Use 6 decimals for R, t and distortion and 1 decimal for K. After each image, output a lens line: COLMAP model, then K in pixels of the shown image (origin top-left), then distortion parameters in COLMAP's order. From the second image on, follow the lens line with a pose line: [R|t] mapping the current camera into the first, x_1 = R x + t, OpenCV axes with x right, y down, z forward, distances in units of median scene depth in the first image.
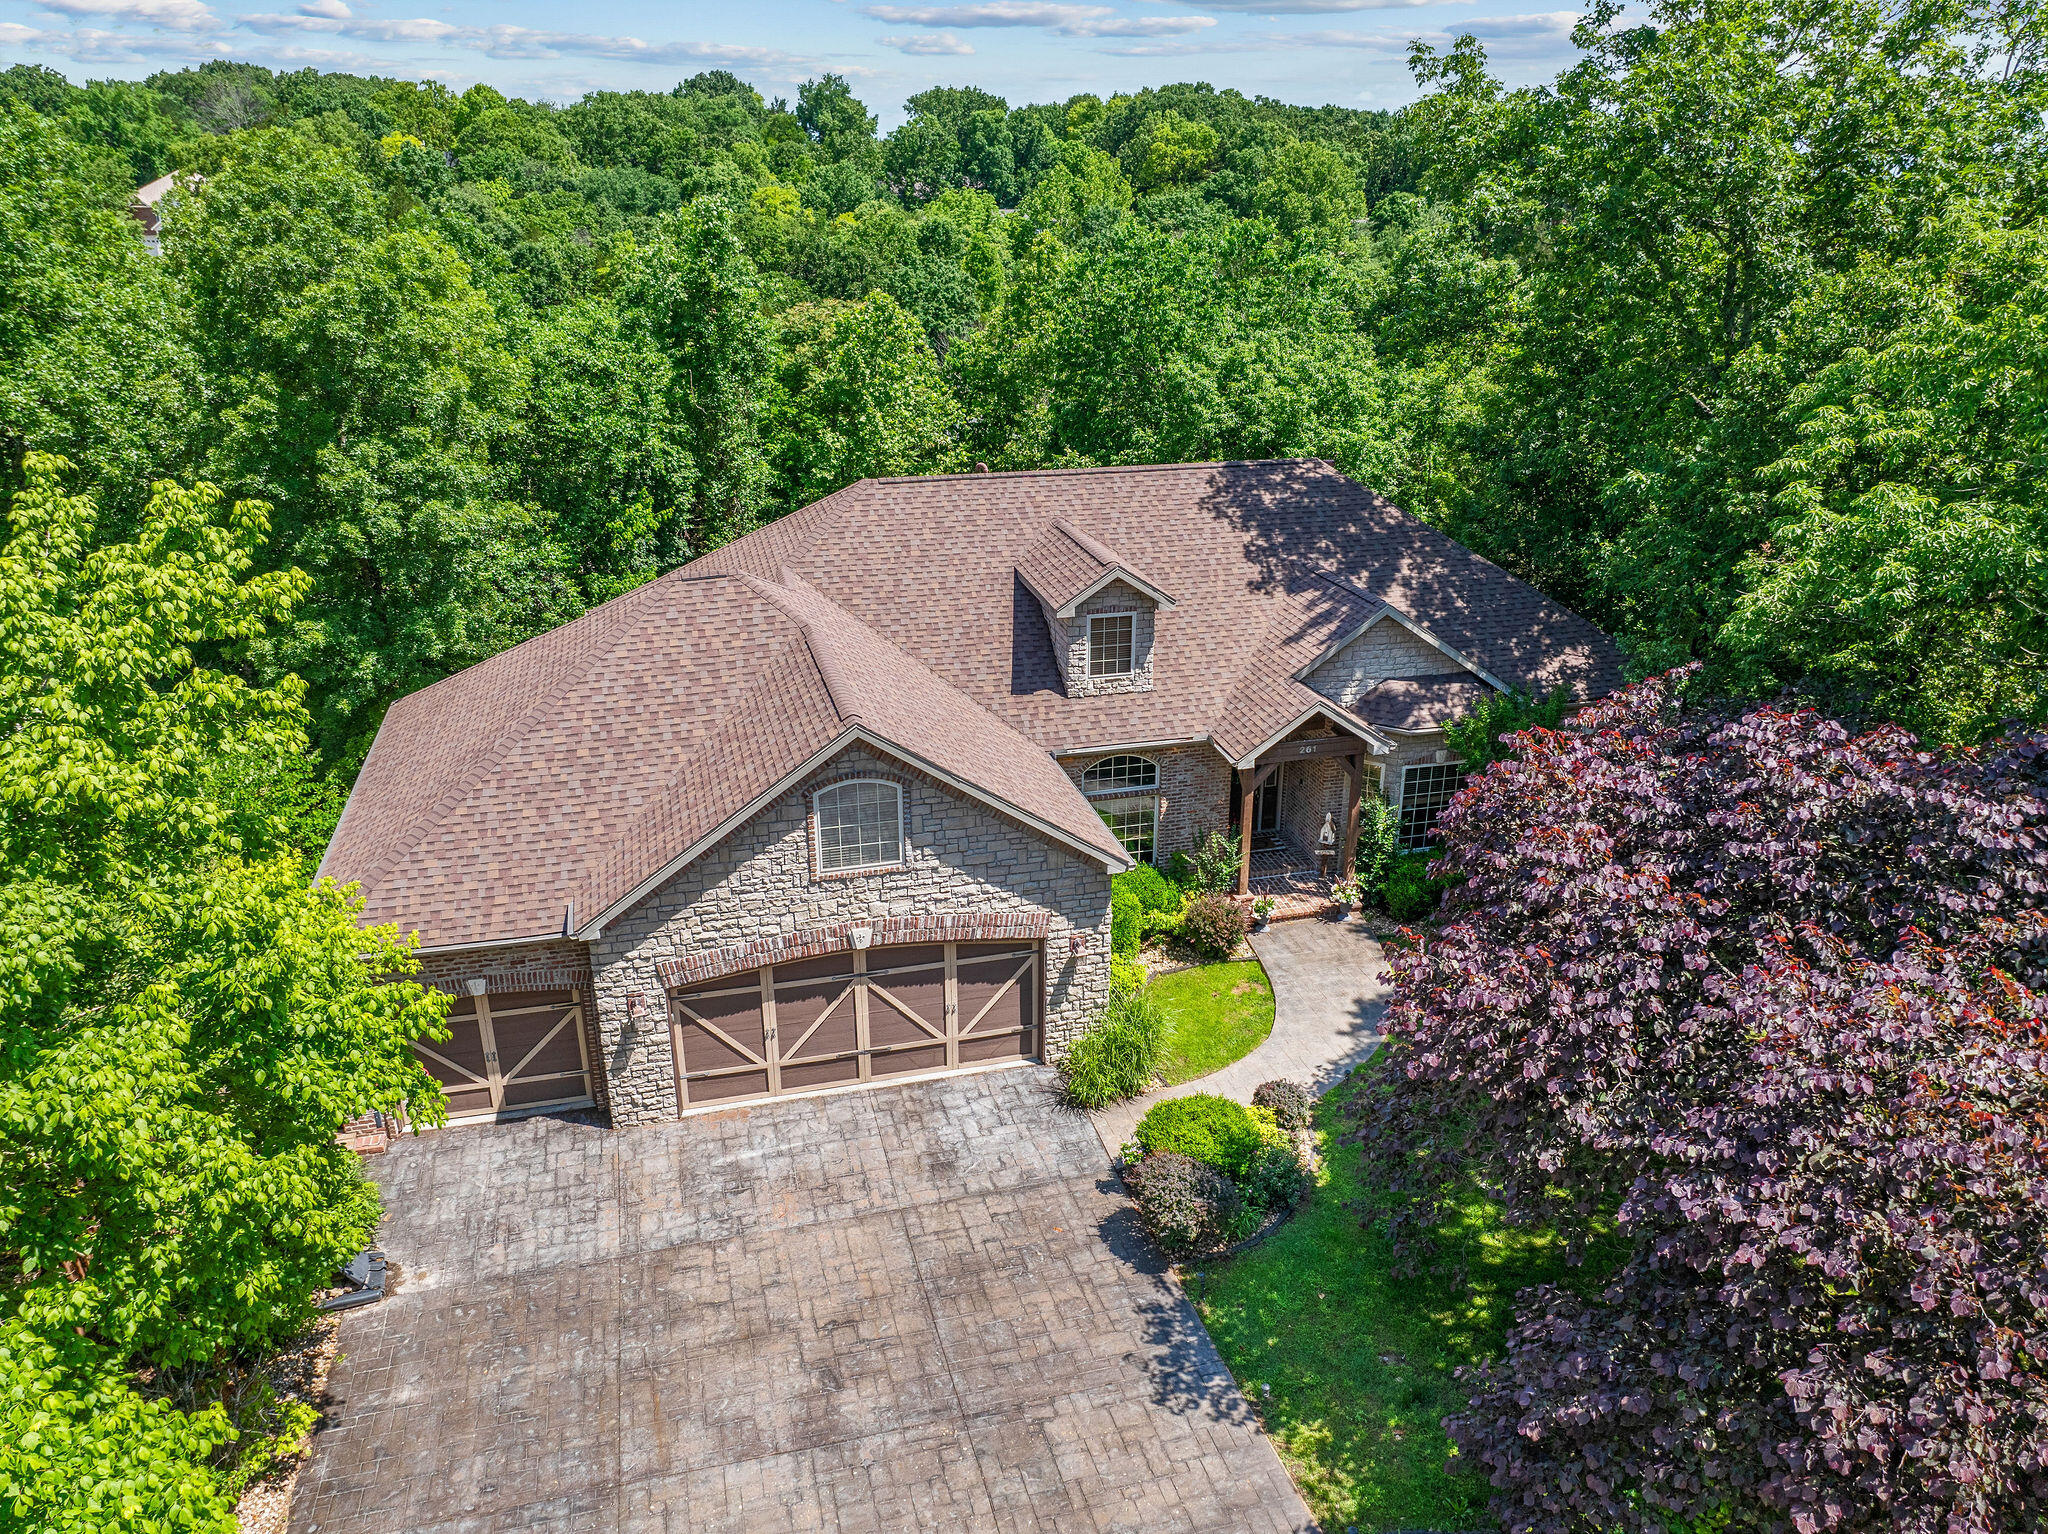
lens RADIAL K [[1439.7, 0, 1031.6], [0, 1439.7, 775.5], [0, 0, 1]] dist [-0.033308, -0.009449]
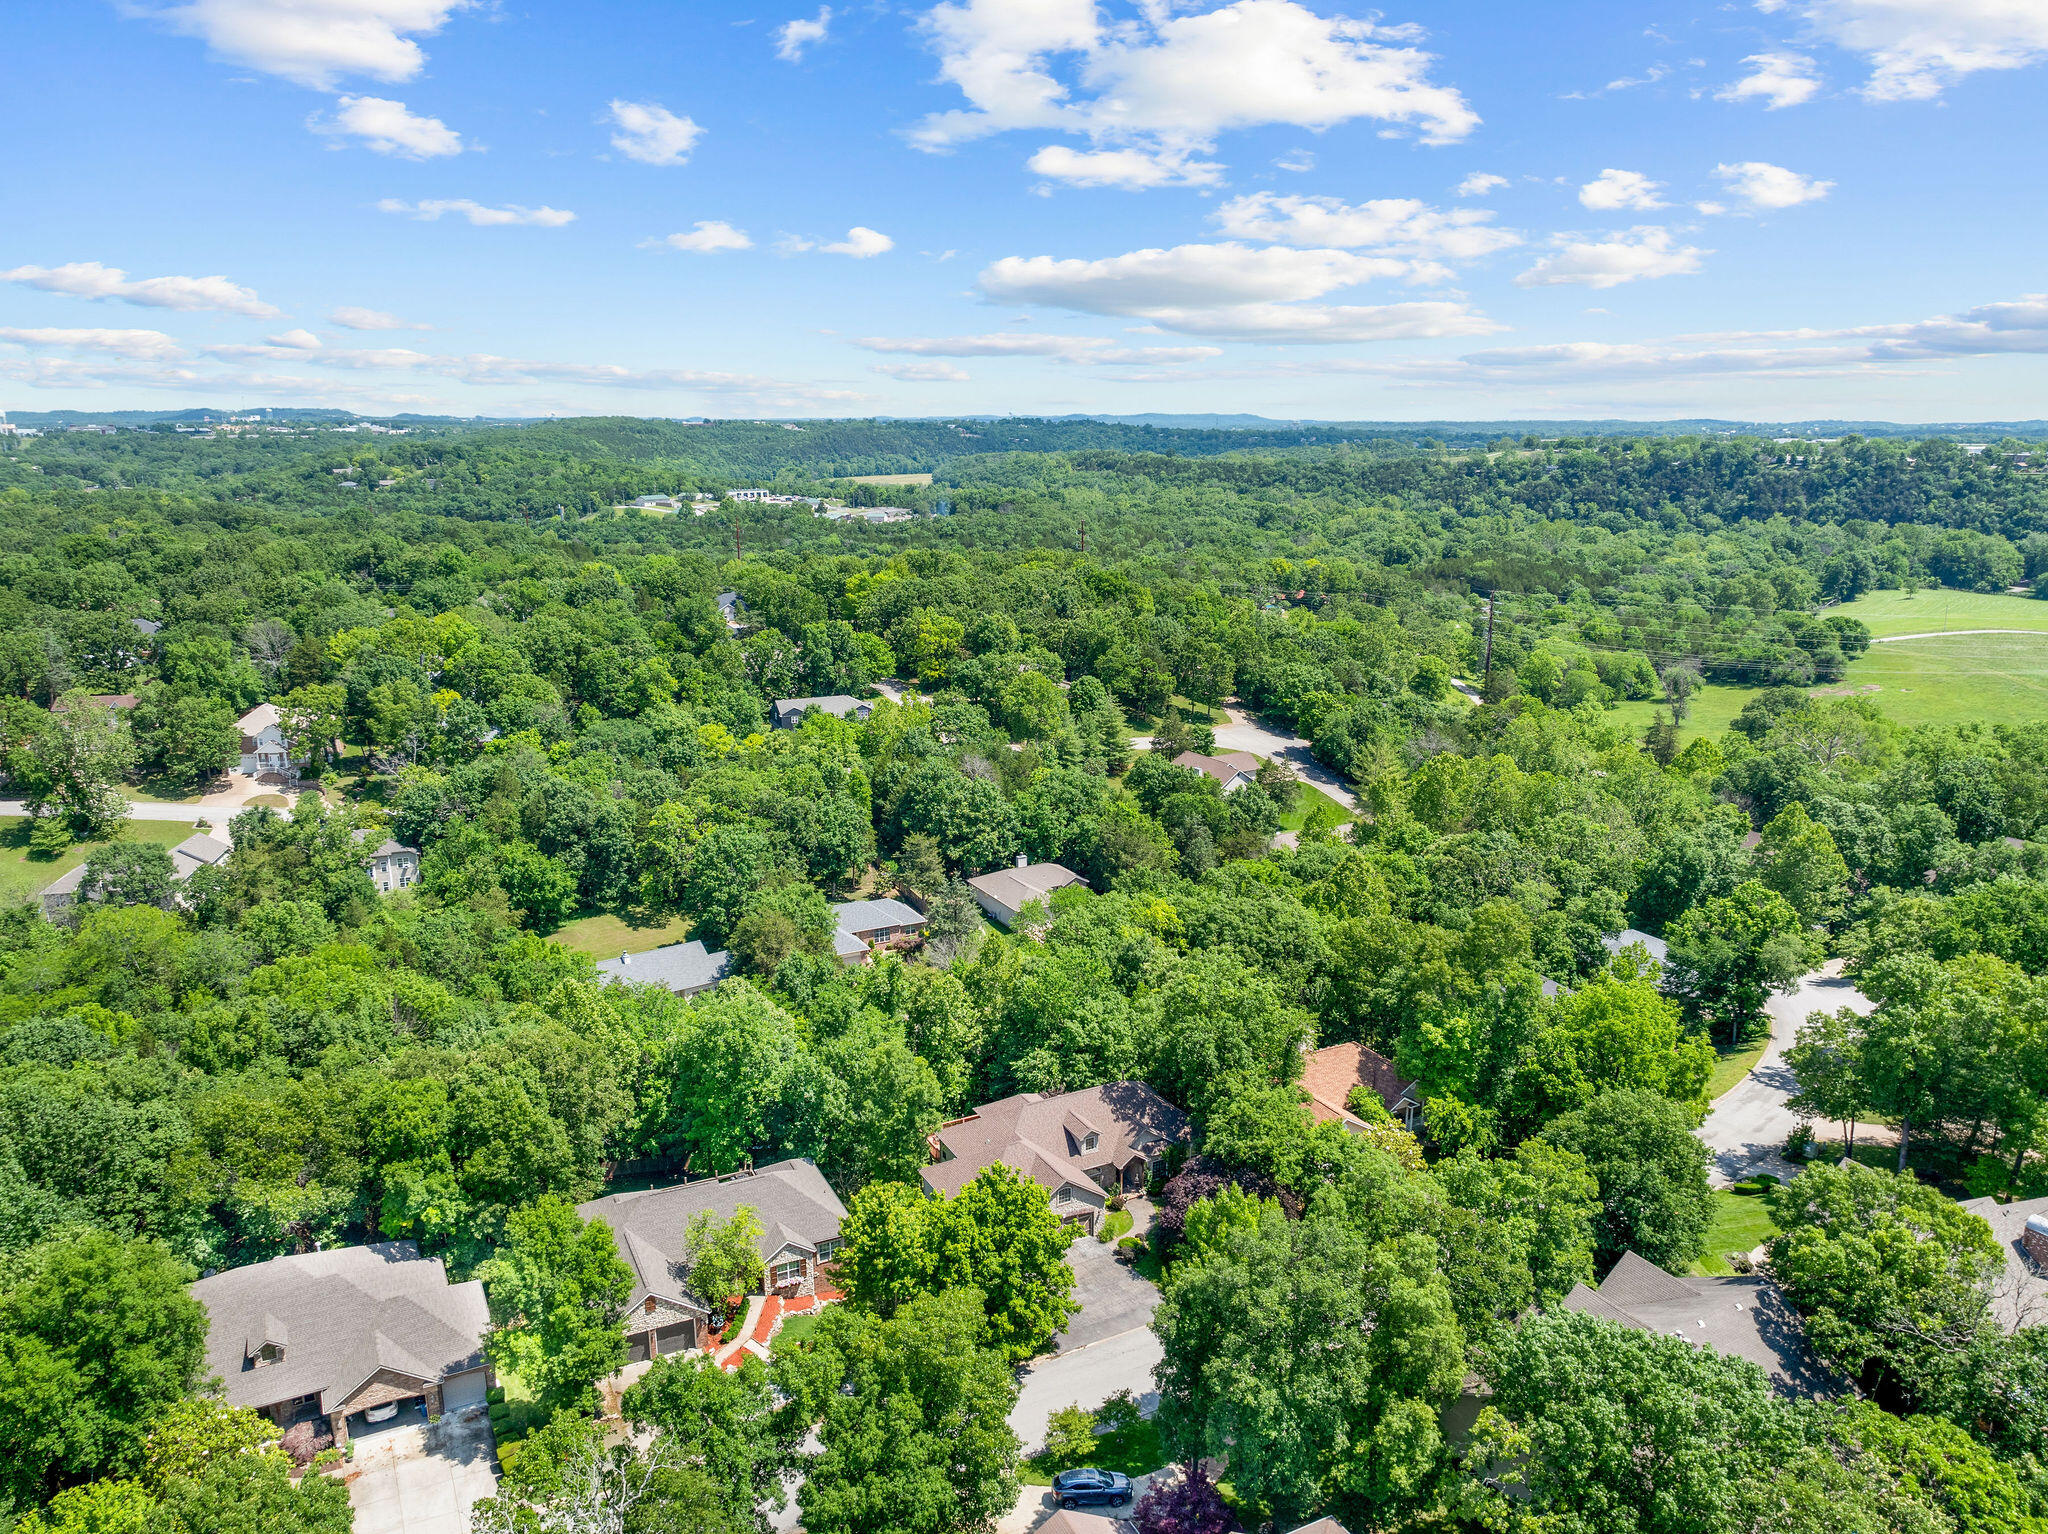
lens RADIAL K [[1439.7, 0, 1031.6], [0, 1439.7, 775.5], [0, 0, 1]] dist [-0.033308, -0.009449]
pose [[0.974815, -0.054428, 0.216272, -1.065696], [0.084796, 0.987385, -0.133718, -0.660499], [-0.206266, 0.148690, 0.967133, -3.621739]]
